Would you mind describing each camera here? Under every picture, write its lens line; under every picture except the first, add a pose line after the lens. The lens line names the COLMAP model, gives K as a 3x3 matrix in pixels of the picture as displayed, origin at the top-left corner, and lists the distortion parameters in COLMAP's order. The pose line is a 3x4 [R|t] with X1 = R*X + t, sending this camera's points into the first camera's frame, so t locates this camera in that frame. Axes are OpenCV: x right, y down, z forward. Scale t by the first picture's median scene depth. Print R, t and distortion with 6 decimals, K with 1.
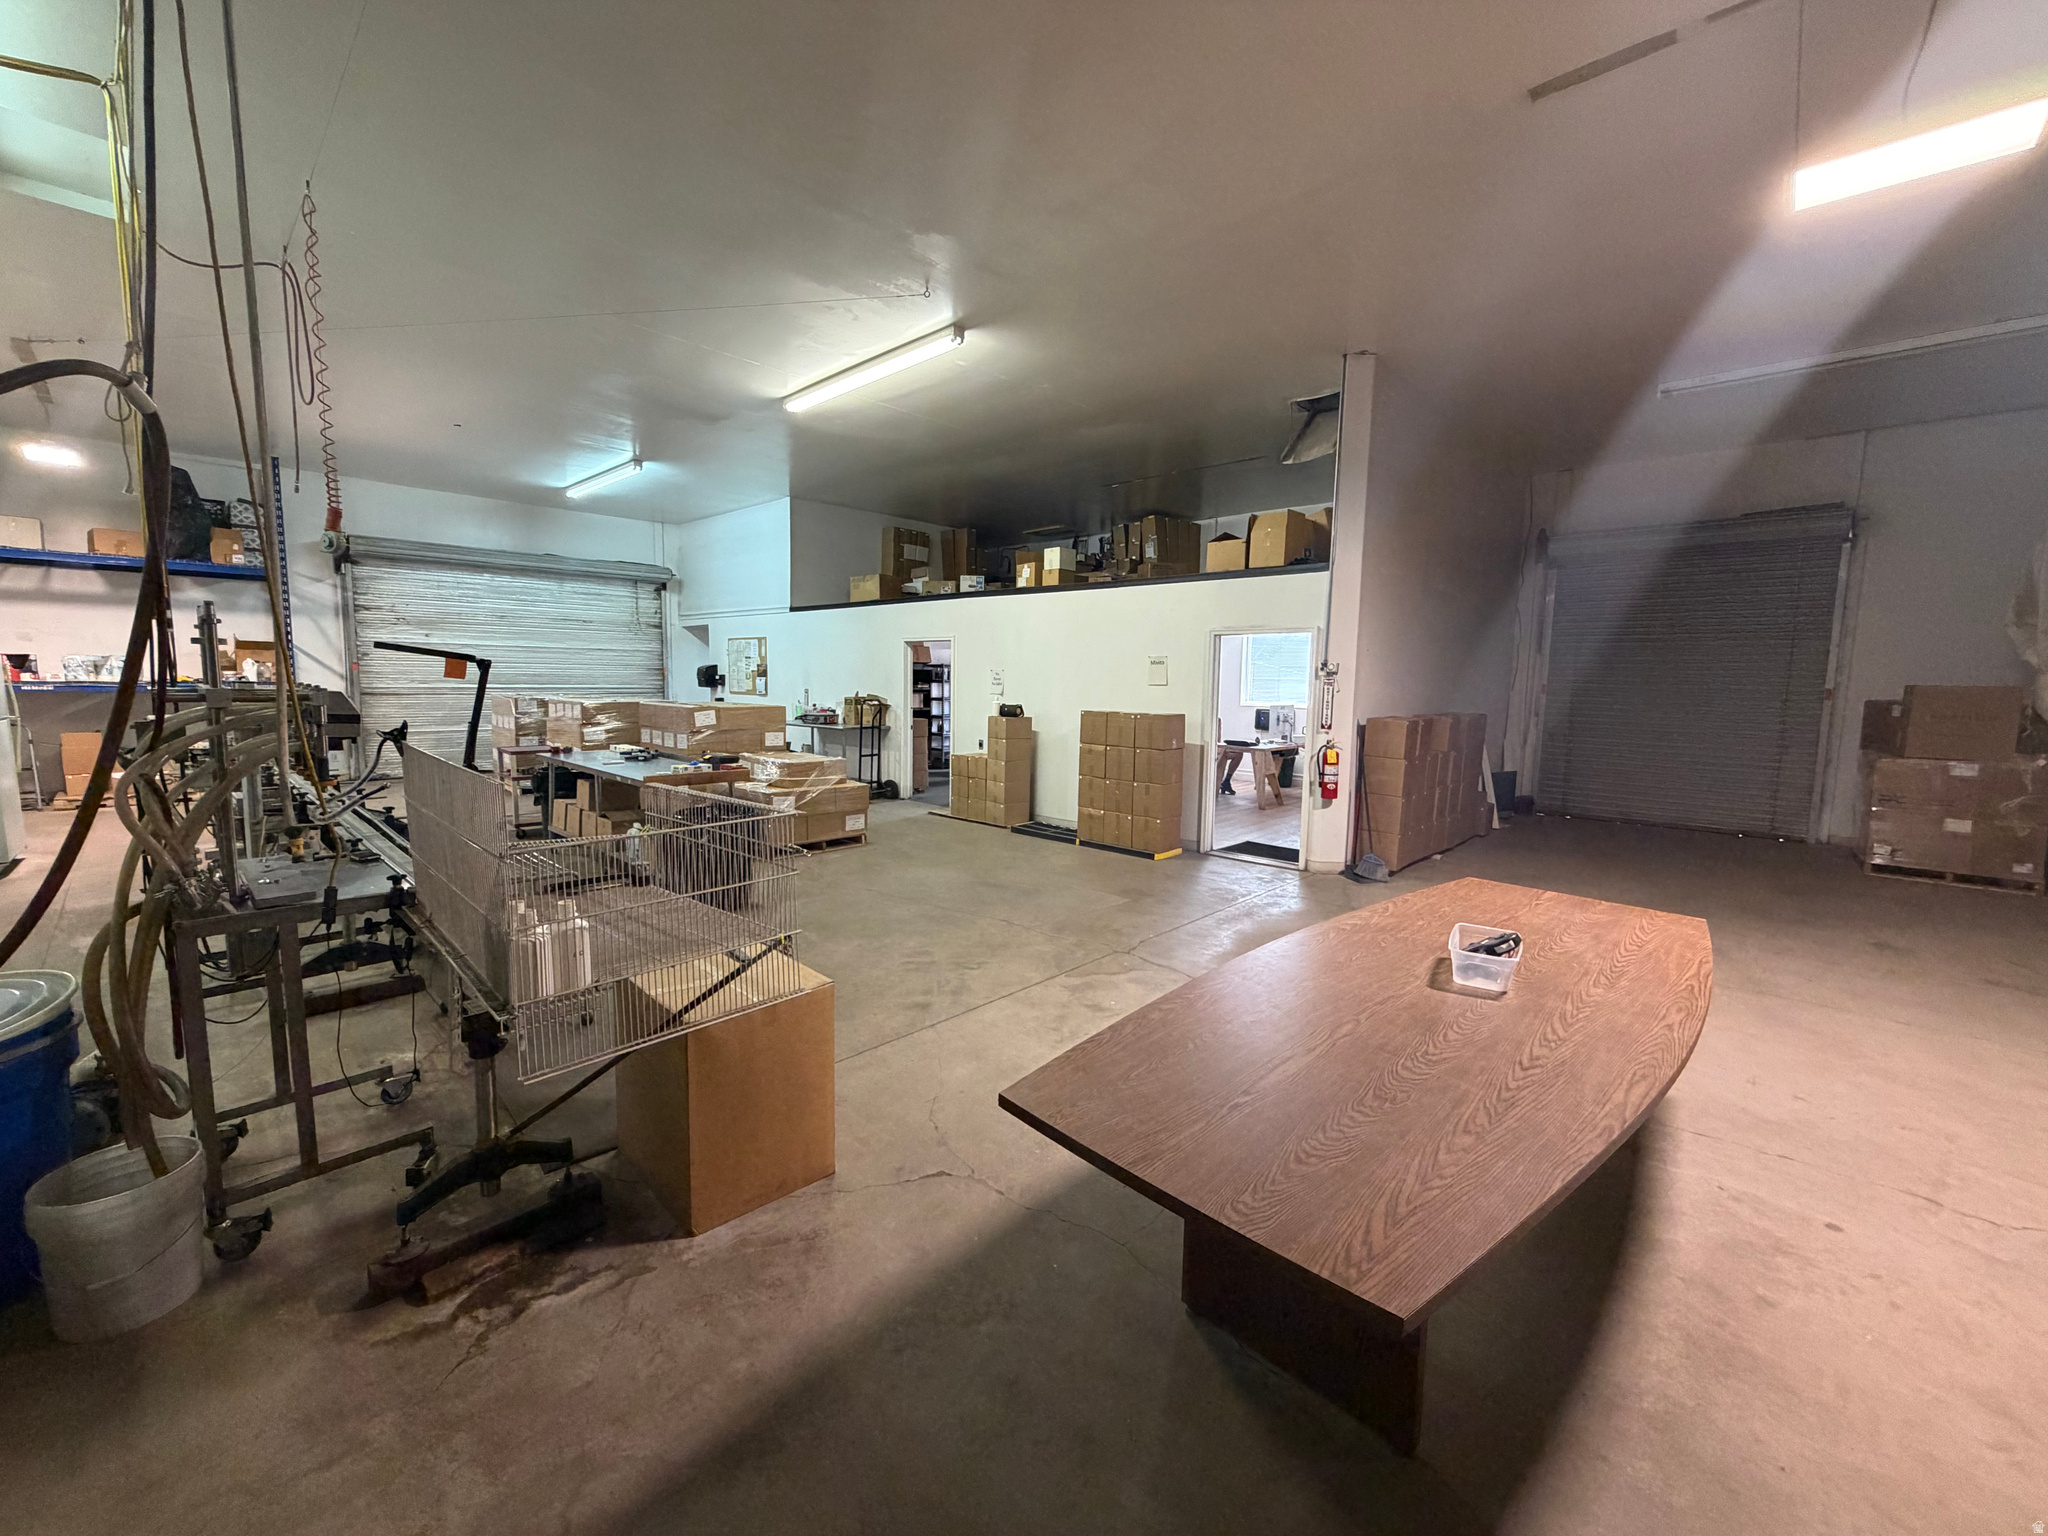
lens RADIAL K [[820.0, 0, 1024.0], [0, 820.0, 768.0], [0, 0, 1]] dist [-0.001294, 0.000448]
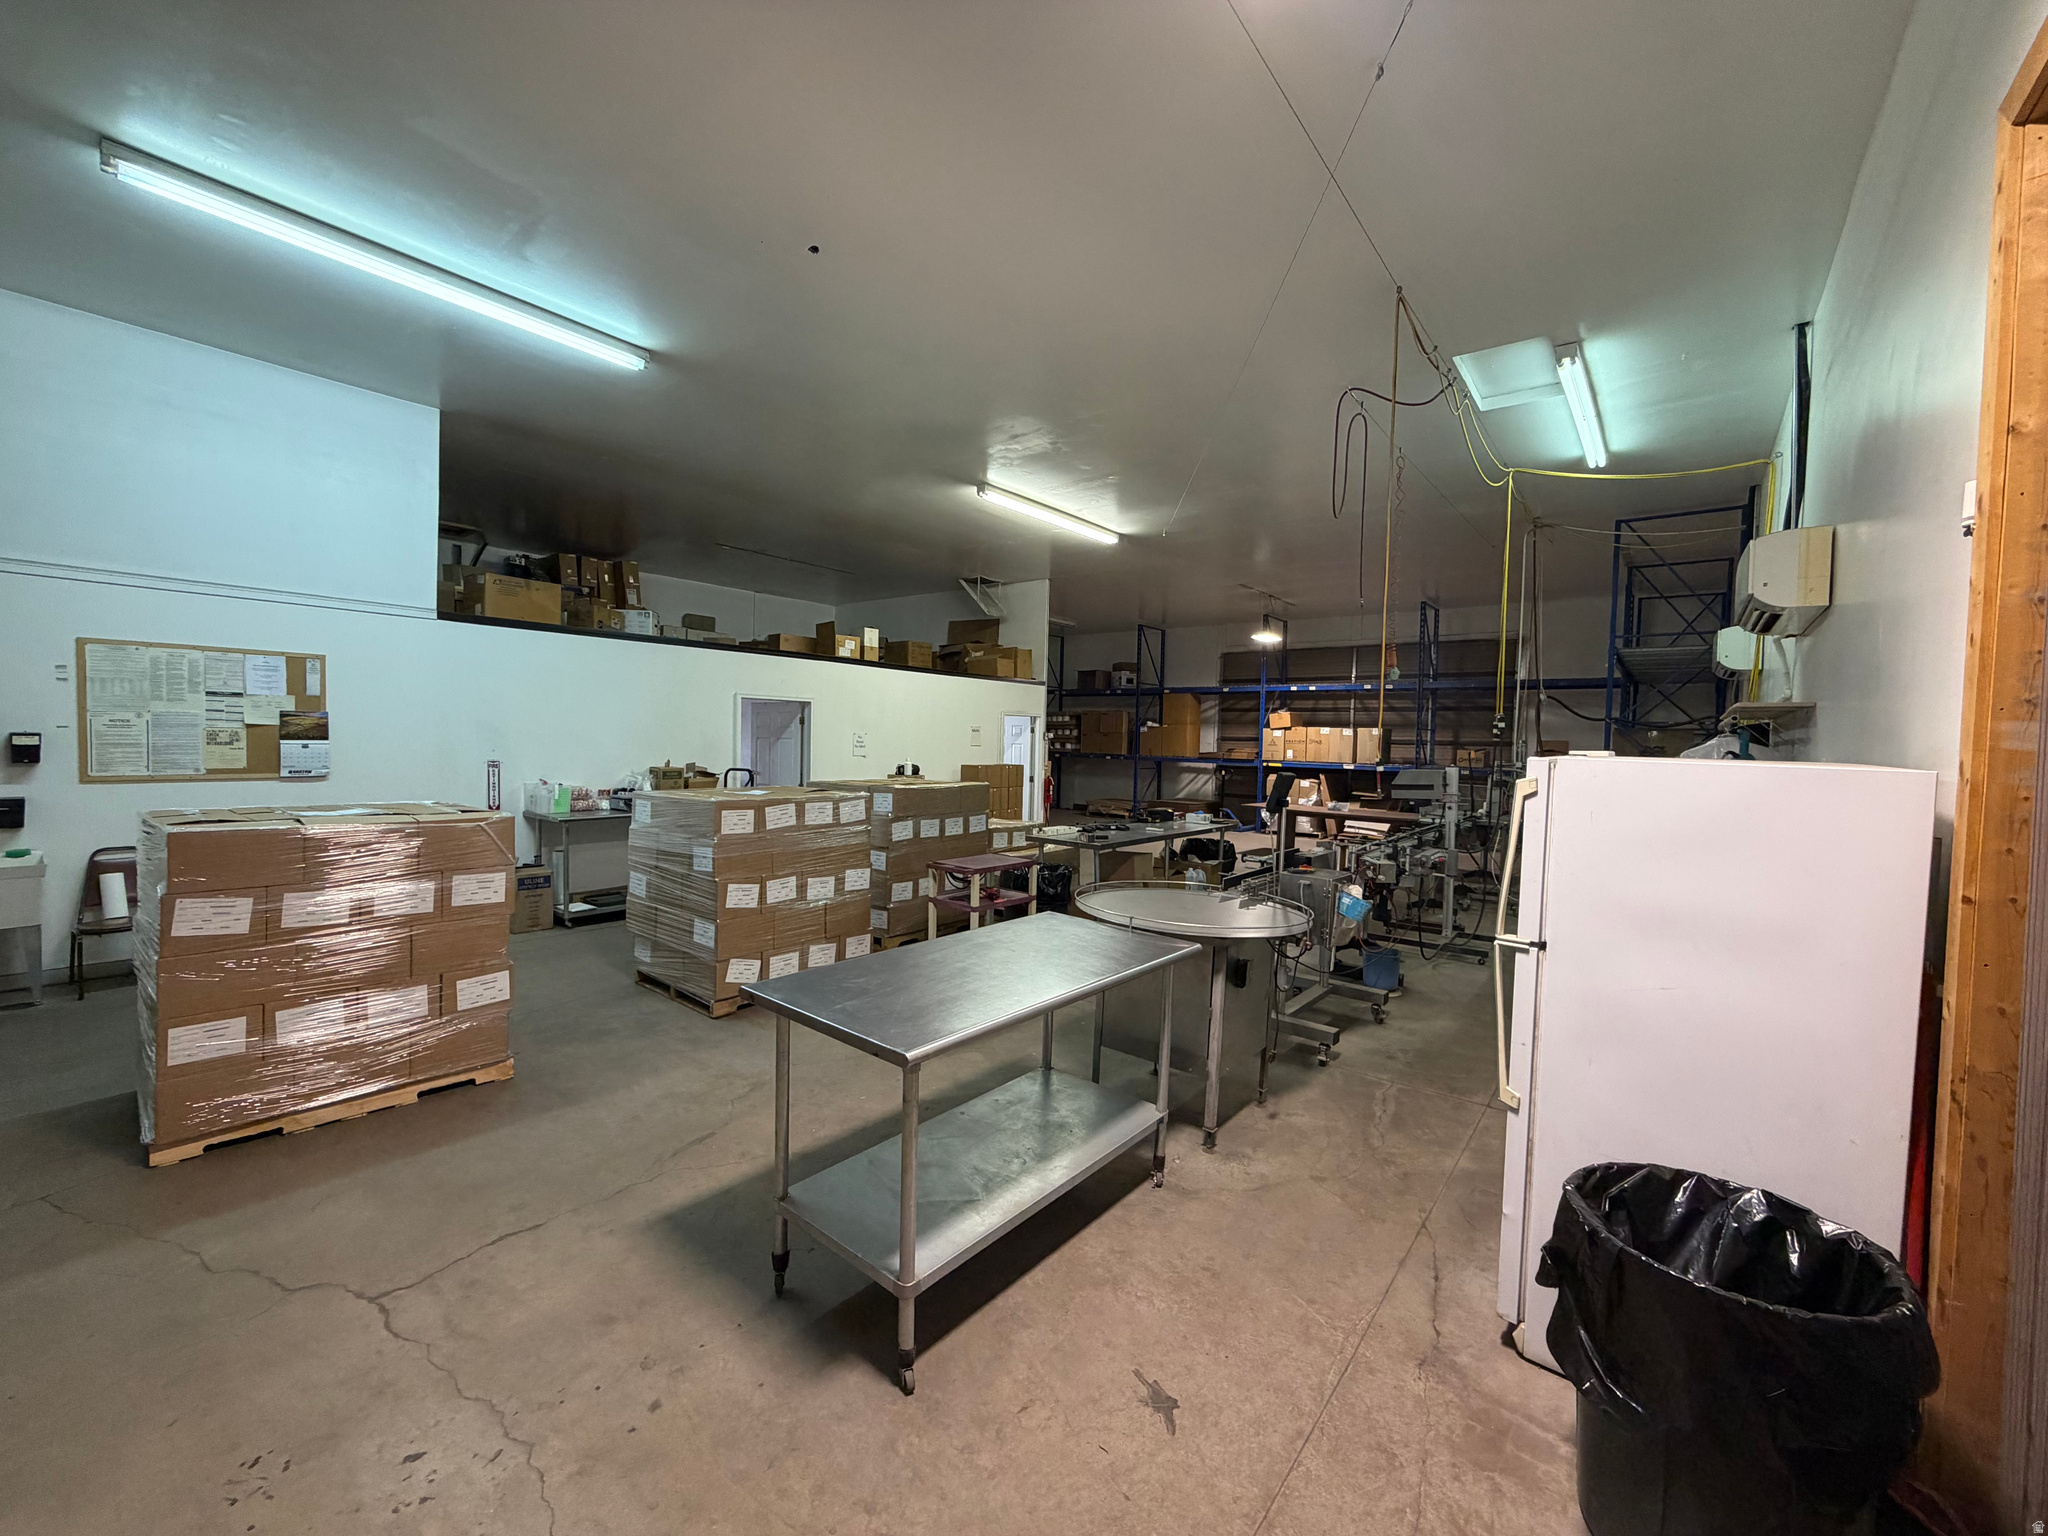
lens RADIAL K [[820.0, 0, 1024.0], [0, 820.0, 768.0], [0, 0, 1]] dist [-0.001294, 0.000448]
pose [[-0.084085, -0.049609, 0.995223, -1.129168], [0.088054, 0.994483, 0.057012, -0.119258], [-0.992560, 0.092427, -0.079253, 0.888965]]
